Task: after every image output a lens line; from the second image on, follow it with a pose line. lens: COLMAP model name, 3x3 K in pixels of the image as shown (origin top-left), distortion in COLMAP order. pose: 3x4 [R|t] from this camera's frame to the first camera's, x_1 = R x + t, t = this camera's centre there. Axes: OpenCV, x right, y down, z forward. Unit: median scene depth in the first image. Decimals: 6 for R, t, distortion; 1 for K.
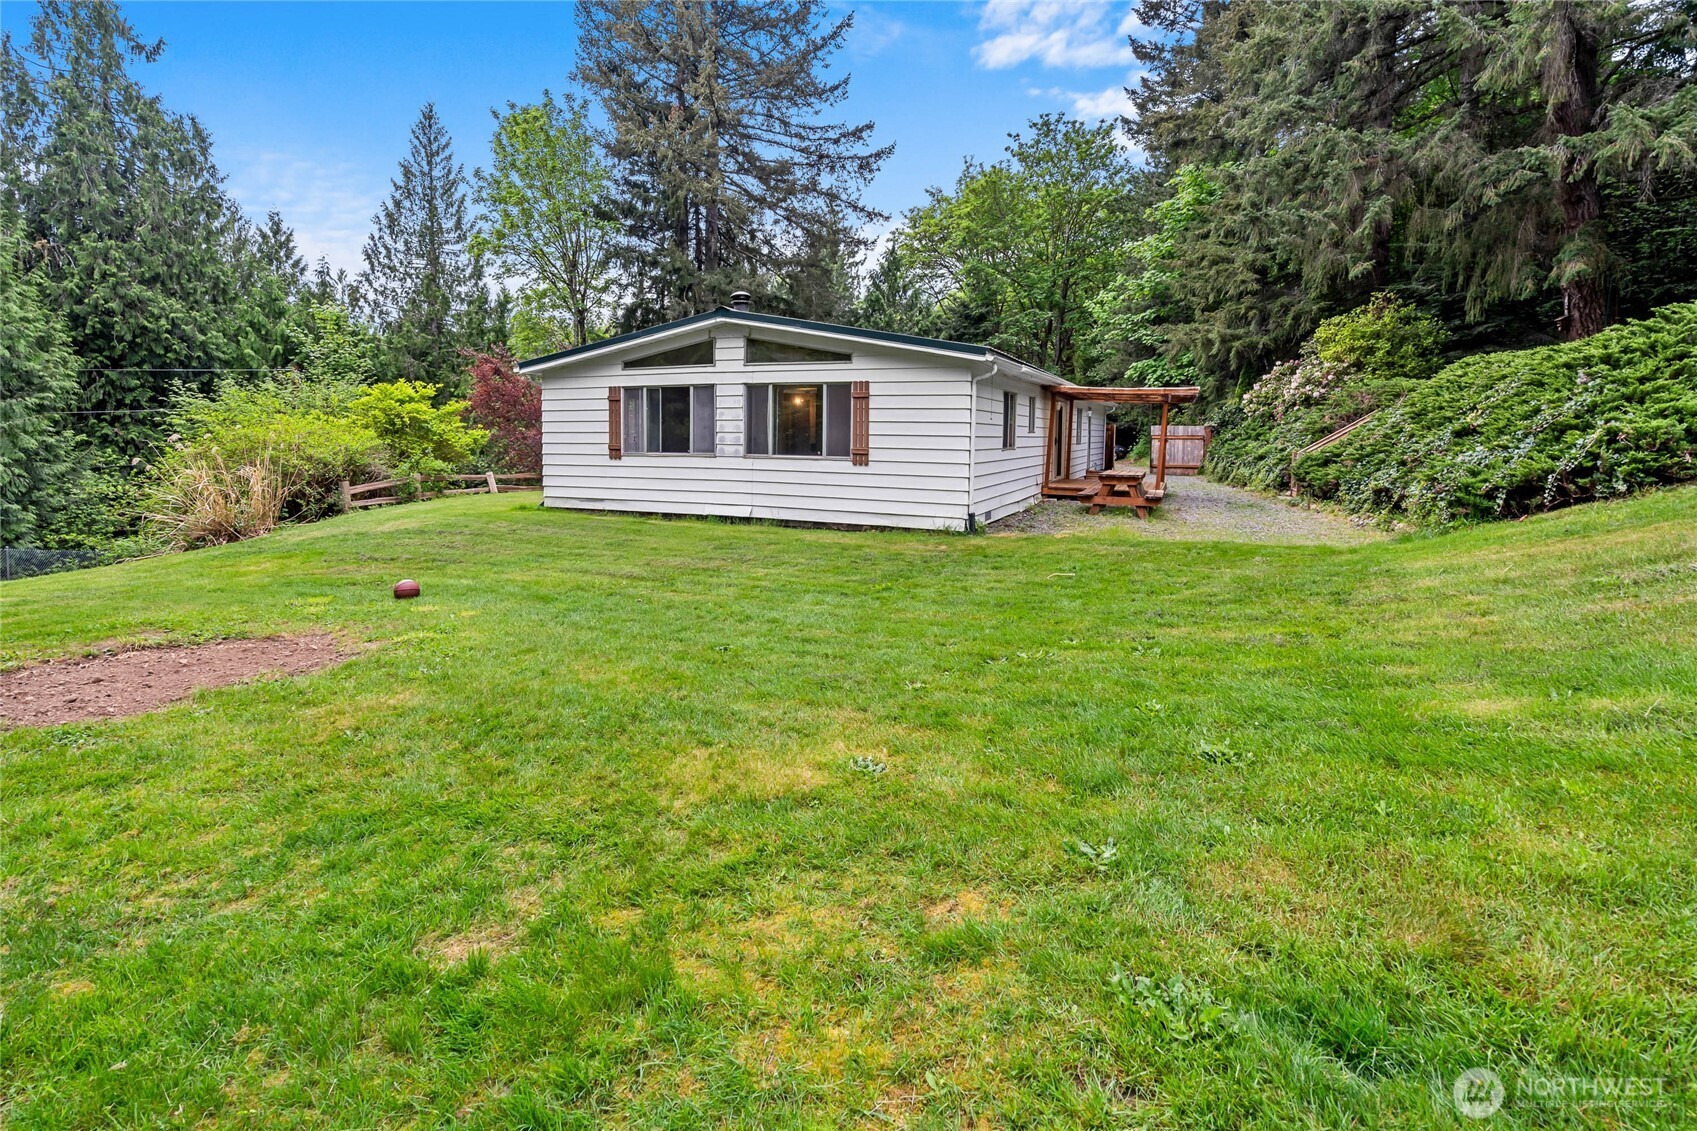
lens RADIAL K [[799.7, 0, 844.6], [0, 799.7, 438.9], [0, 0, 1]] dist [-0.001687, -0.000024]
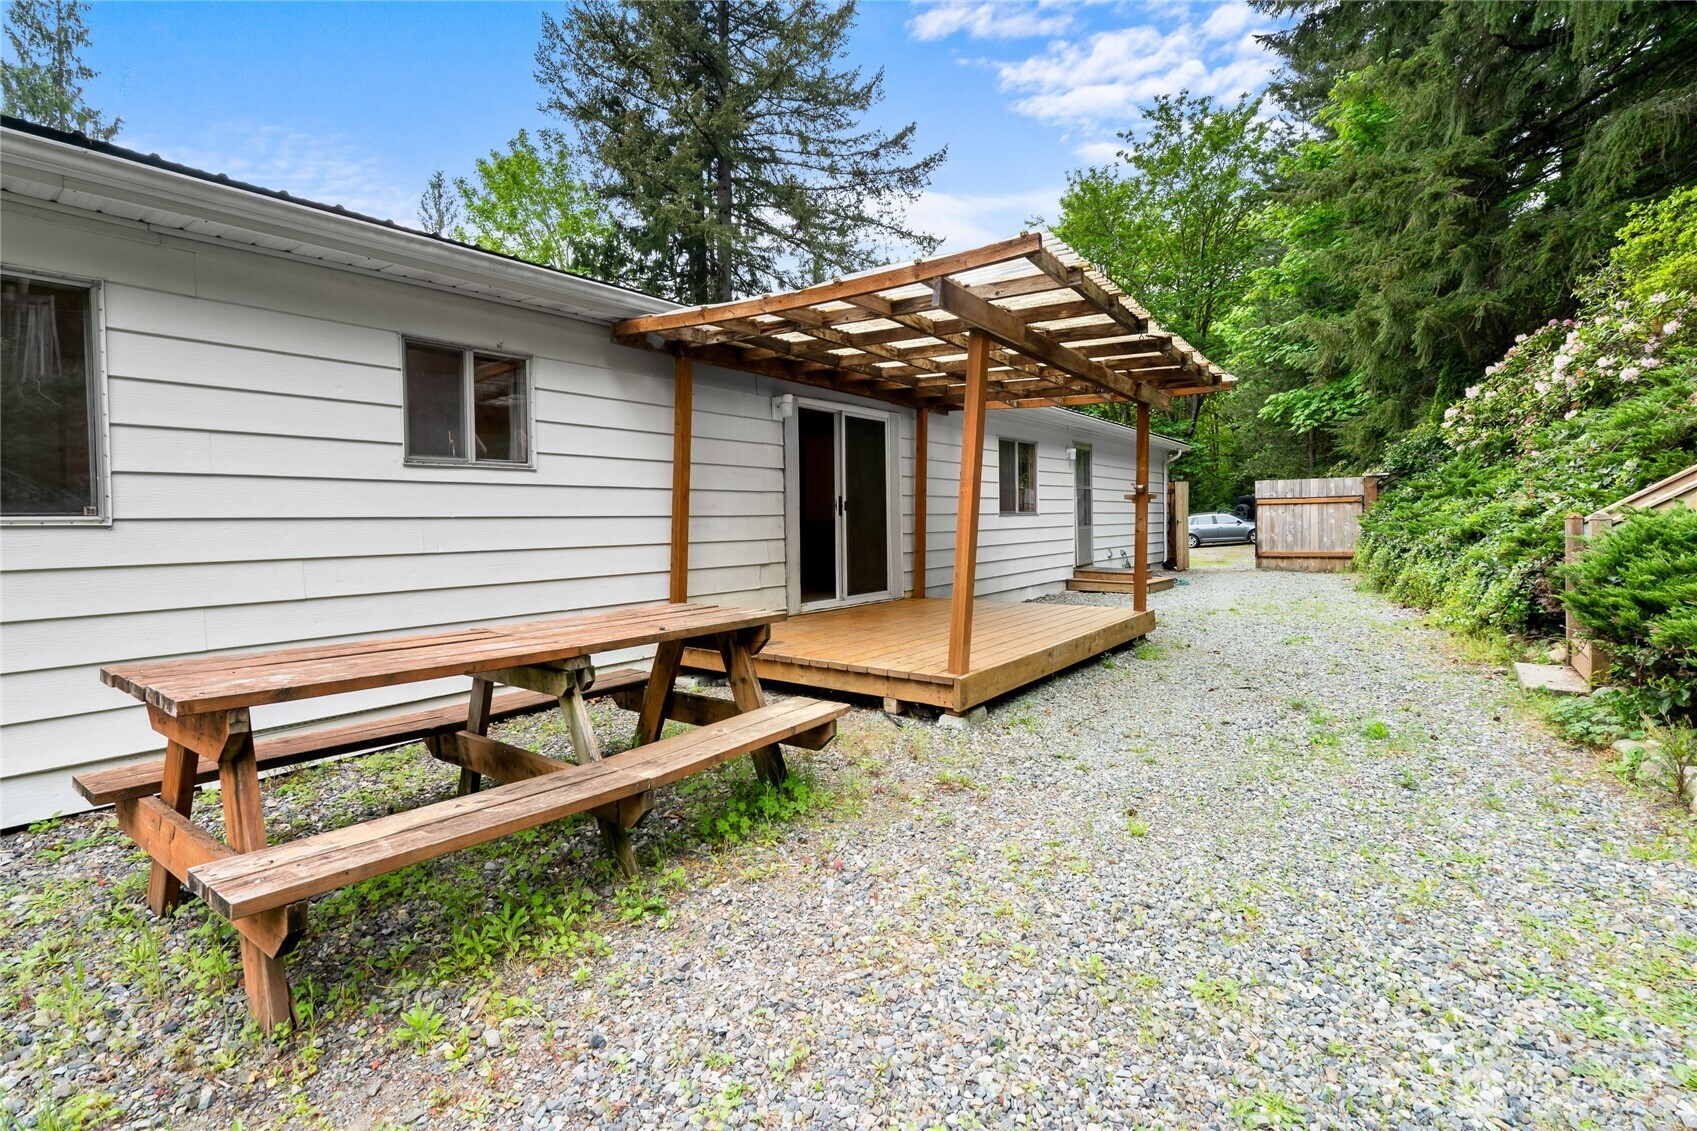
lens RADIAL K [[777.8, 0, 846.4], [0, 777.8, 503.5], [0, 0, 1]] dist [0.001009, 0.000794]
pose [[0.972213, -0.032247, -0.231868, 0.236545], [0.025316, 0.999141, -0.032806, 0.009226], [0.232726, 0.026025, 0.972194, 0.422314]]
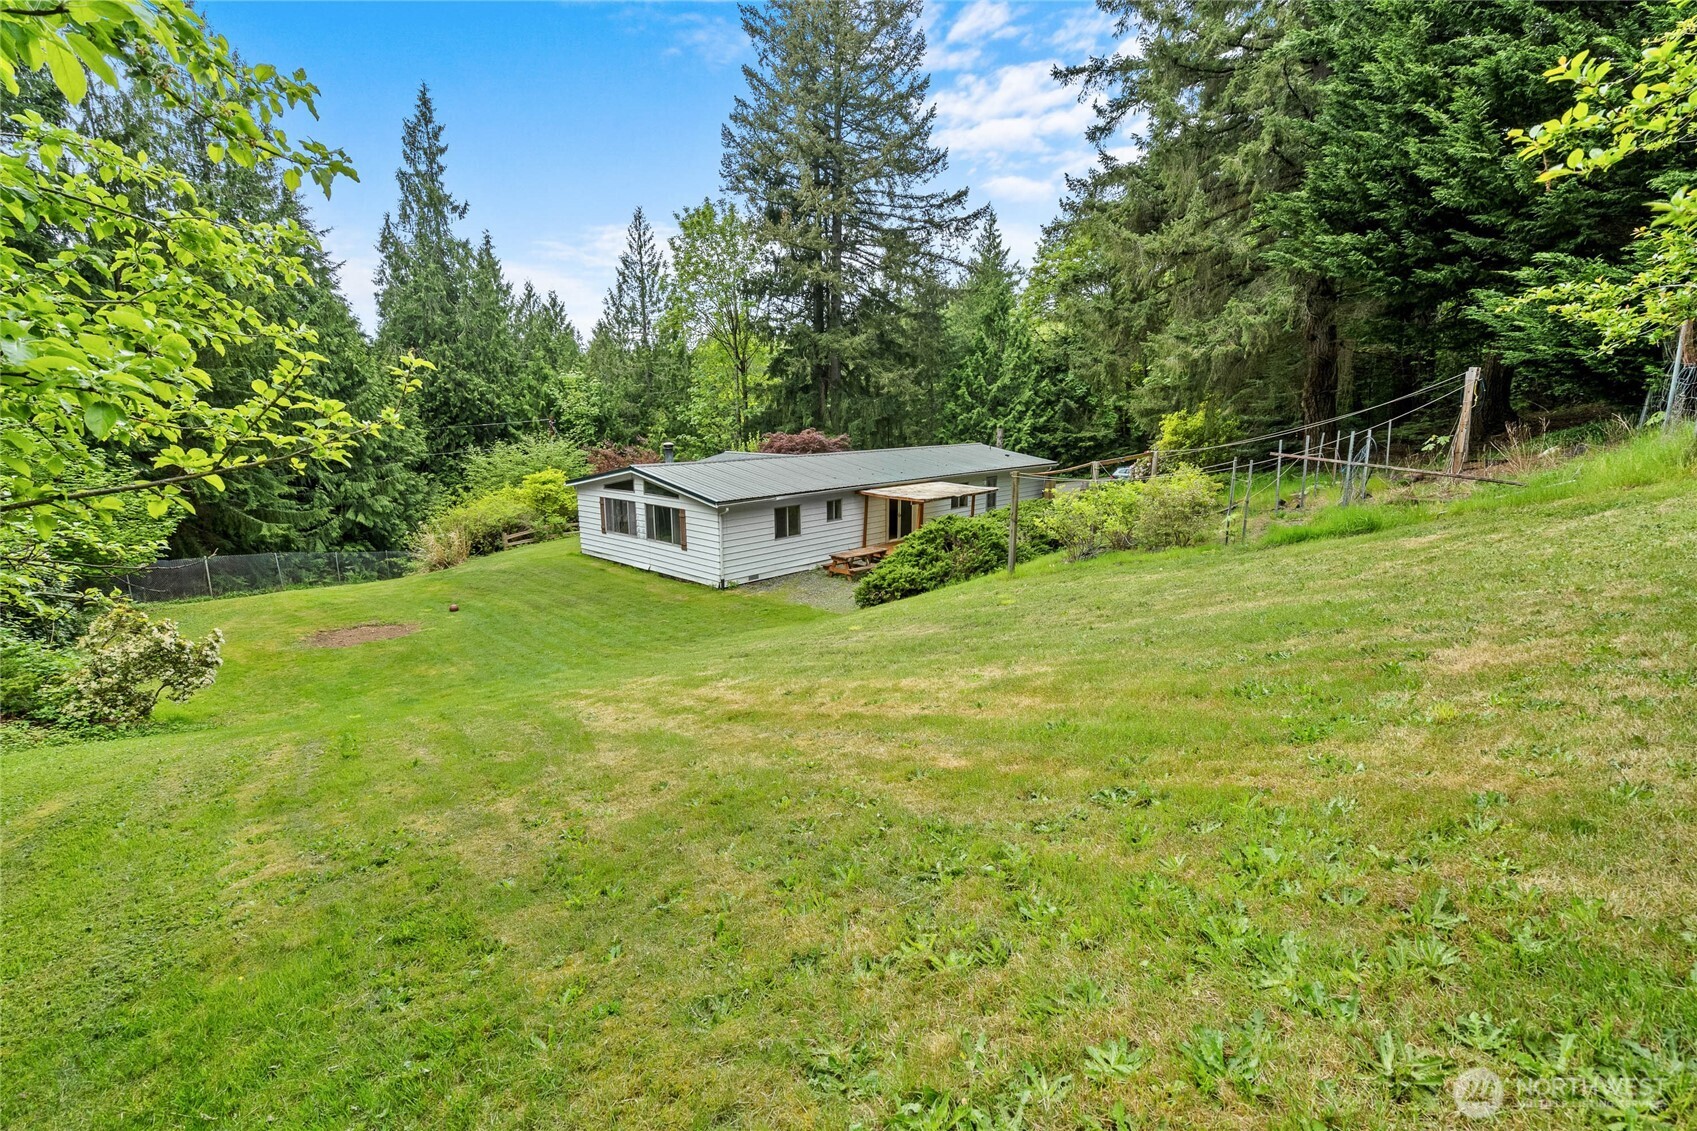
lens RADIAL K [[777.8, 0, 846.4], [0, 777.8, 503.5], [0, 0, 1]] dist [0.001009, 0.000794]
pose [[0.944653, 0.031921, -0.326514, 0.436478], [0.006261, 0.993320, 0.115225, -0.128764], [0.328011, -0.110892, 0.938143, -0.285670]]
